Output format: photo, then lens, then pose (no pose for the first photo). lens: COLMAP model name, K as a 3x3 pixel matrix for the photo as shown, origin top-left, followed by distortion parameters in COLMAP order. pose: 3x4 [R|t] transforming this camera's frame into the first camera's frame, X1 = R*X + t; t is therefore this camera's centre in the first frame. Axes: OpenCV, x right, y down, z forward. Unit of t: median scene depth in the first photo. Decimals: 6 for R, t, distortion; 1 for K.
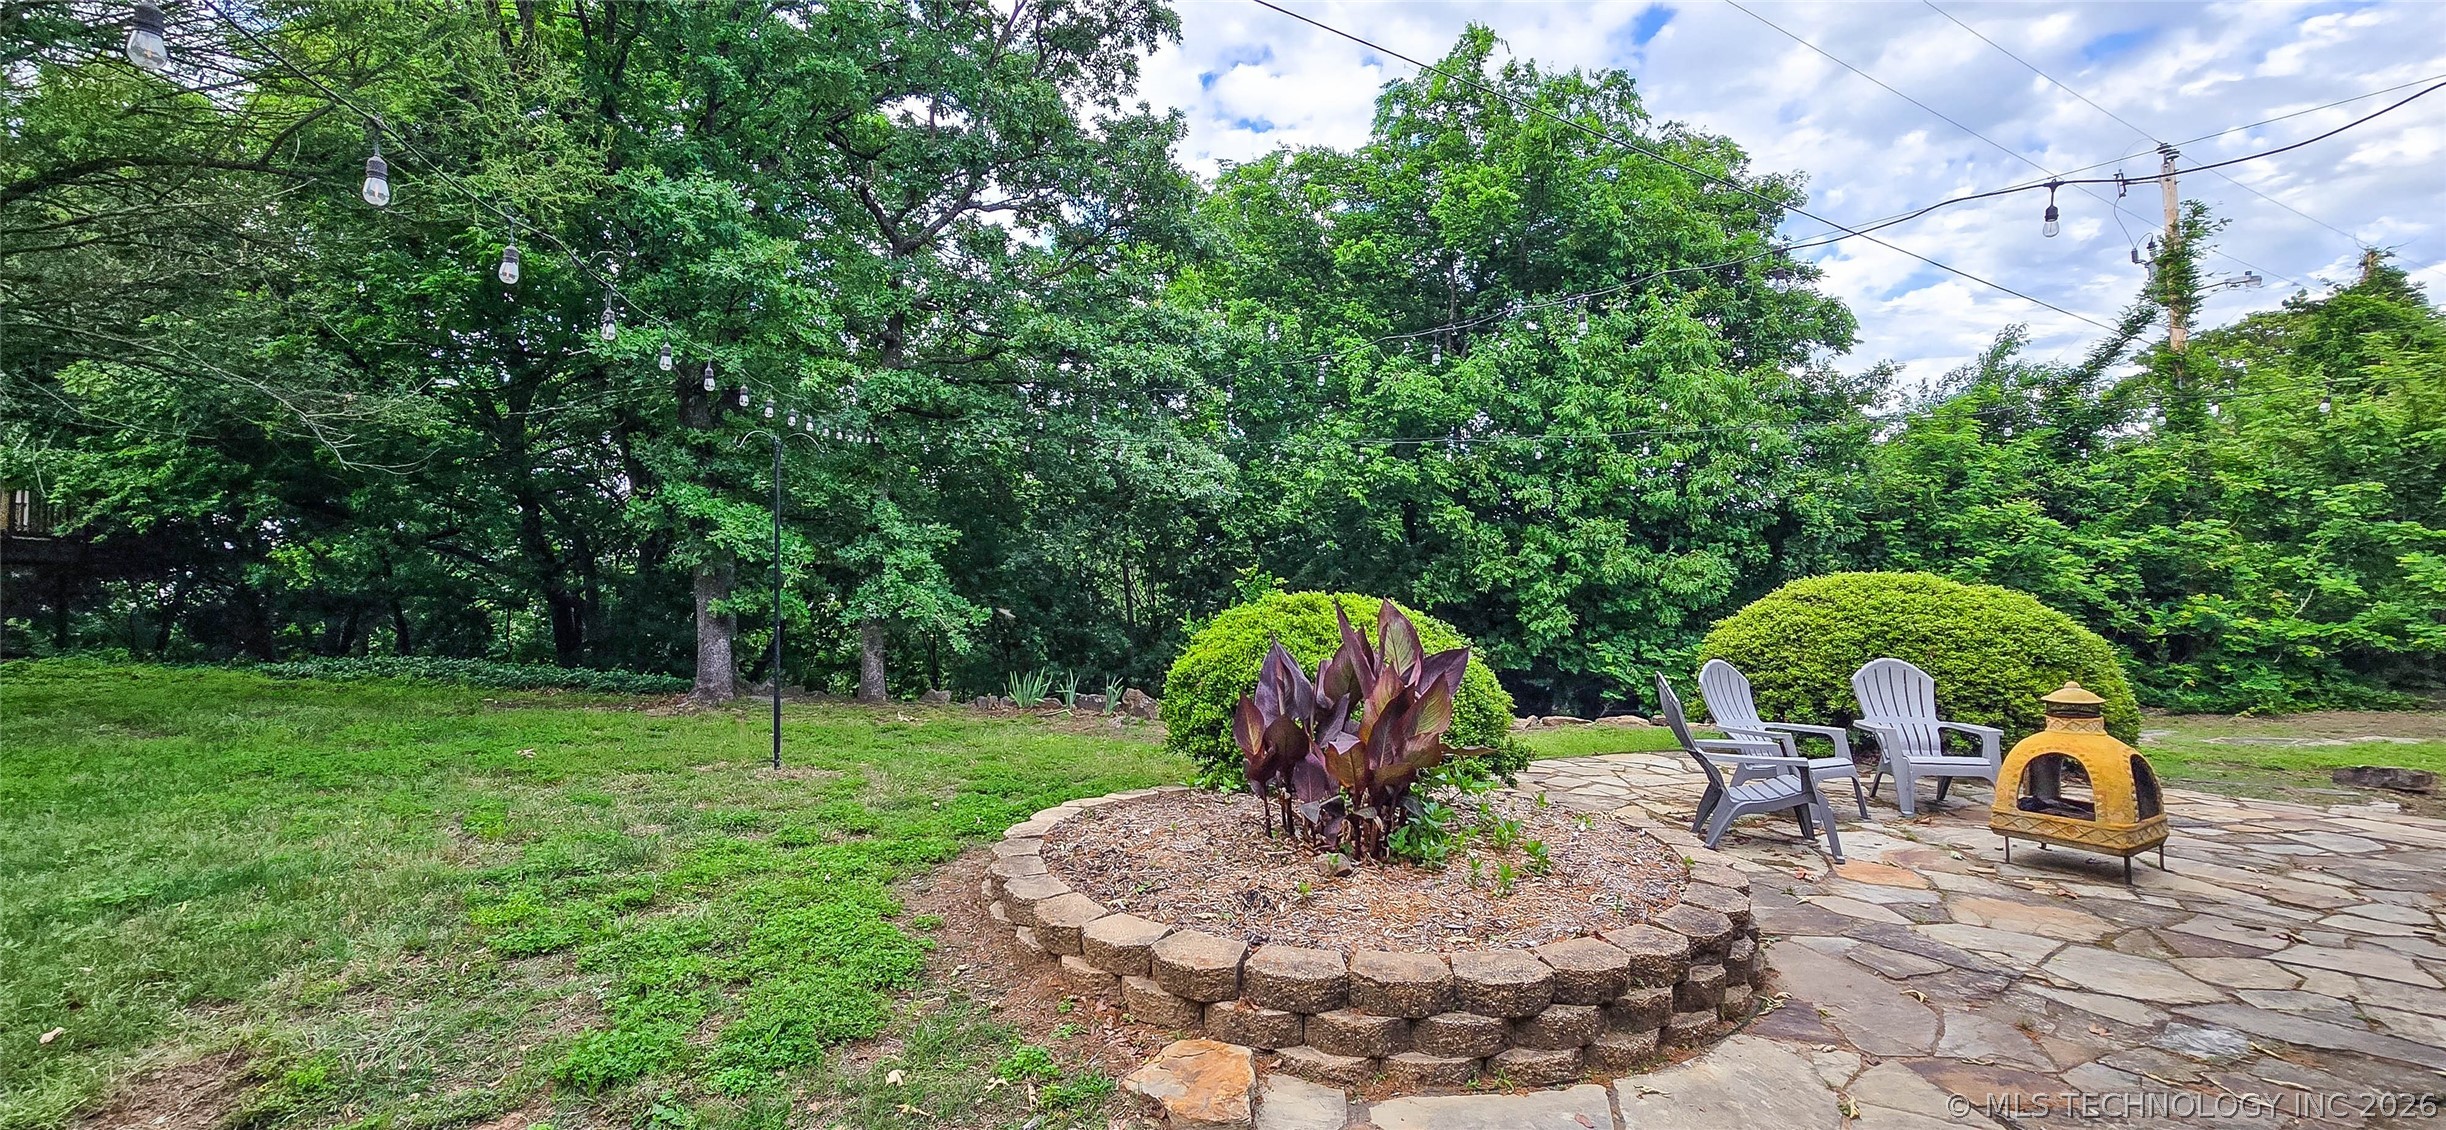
lens RADIAL K [[987.9, 0, 1236.4], [0, 987.9, 457.1], [0, 0, 1]] dist [0.001361, -0.000051]
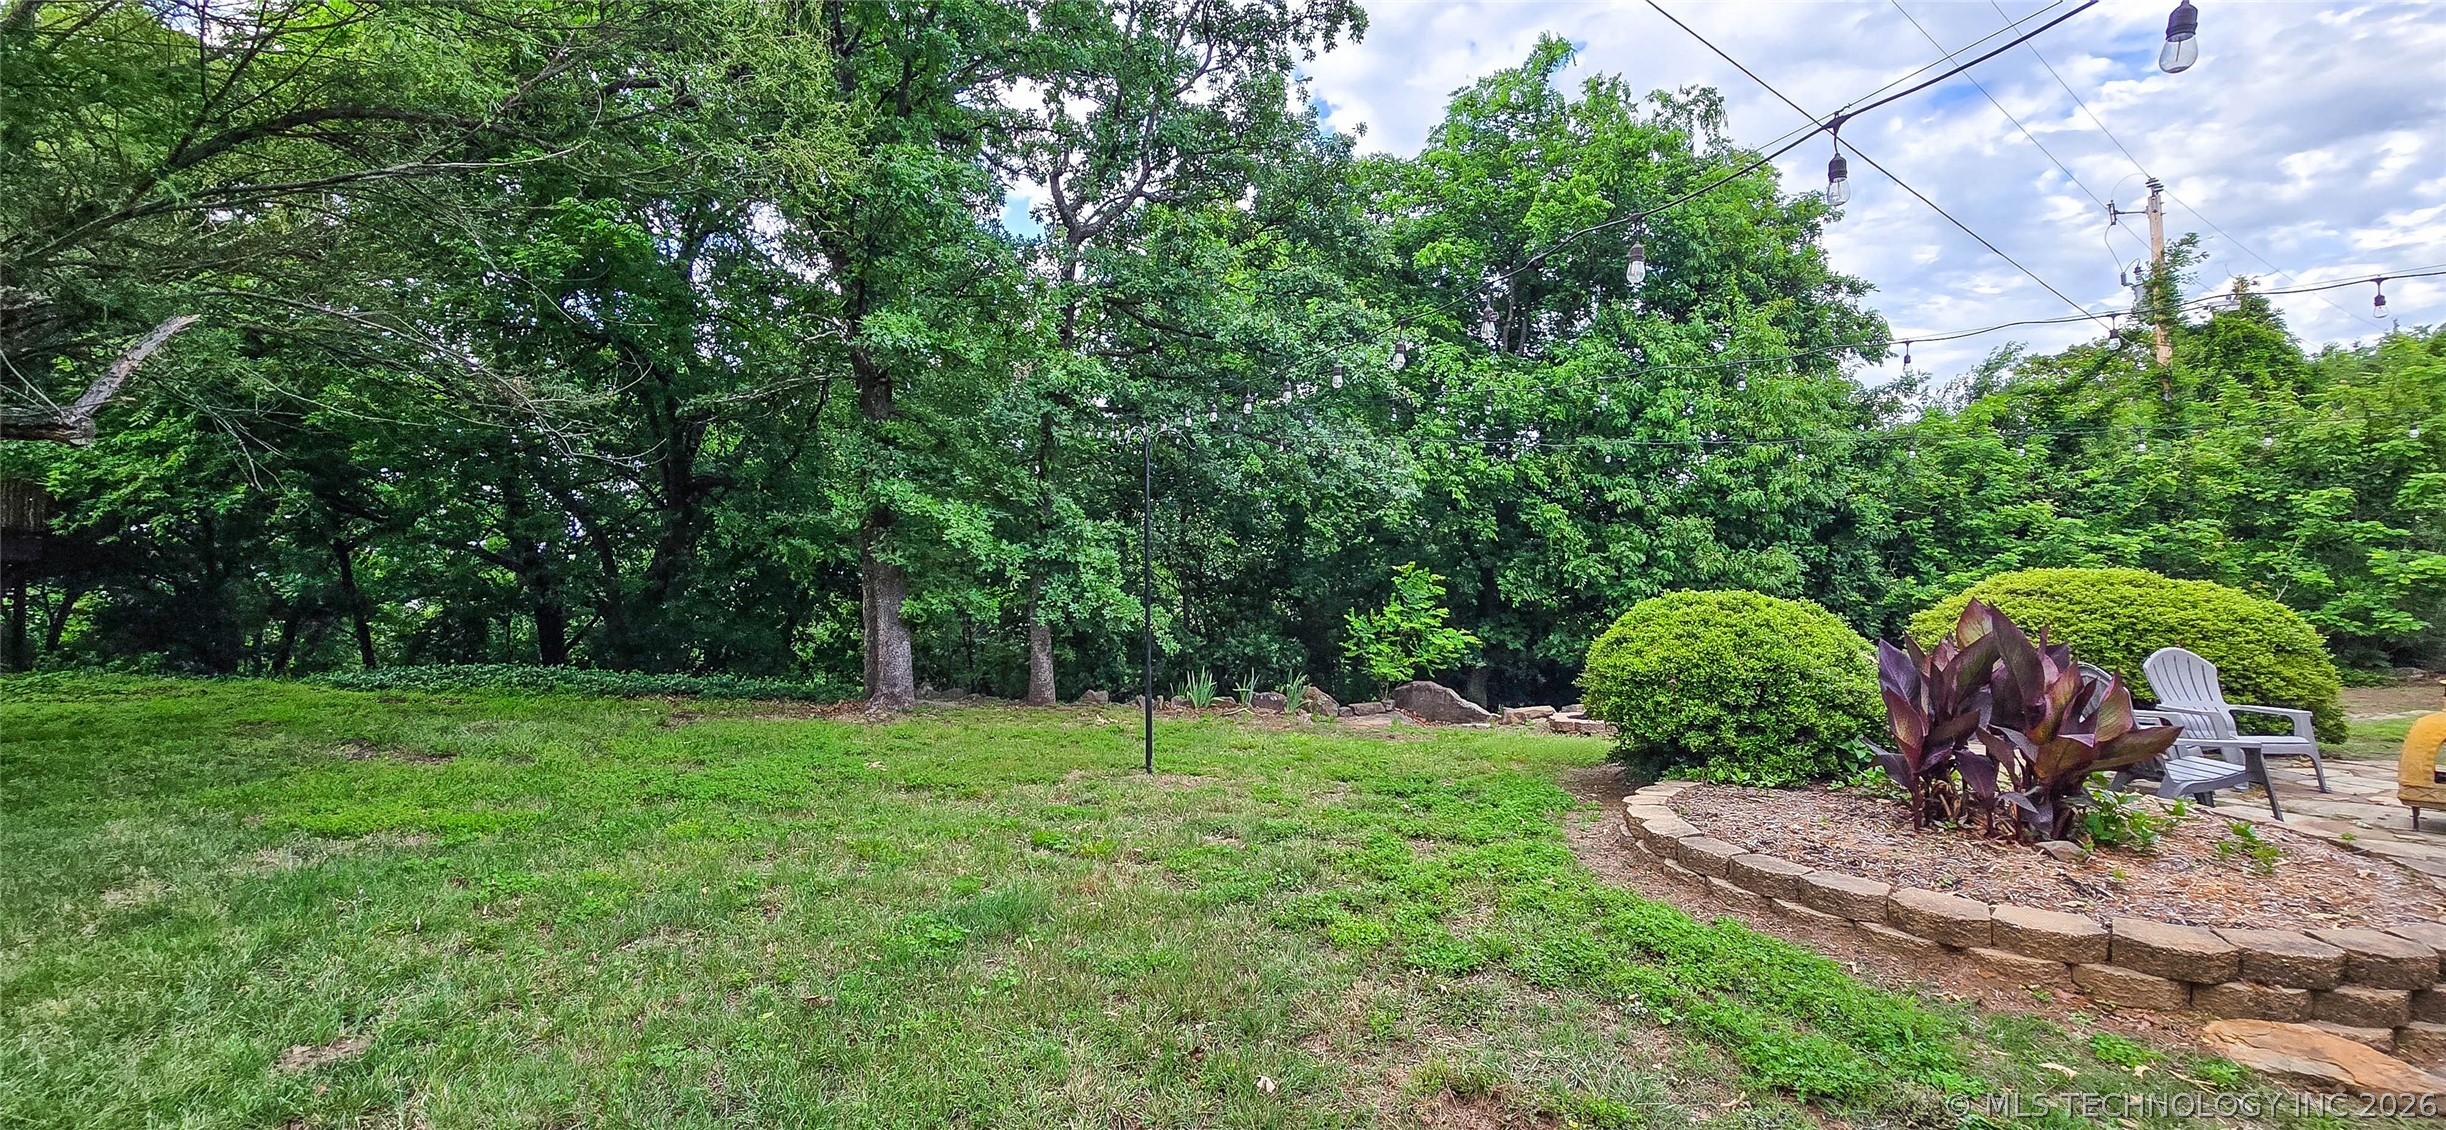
lens RADIAL K [[987.9, 0, 1236.4], [0, 987.9, 457.1], [0, 0, 1]] dist [0.001361, -0.000051]
pose [[0.993986, 0.009092, 0.109133, -0.220074], [-0.009576, 0.999947, 0.003911, -0.000368], [-0.109092, -0.004933, 0.994019, 0.013650]]
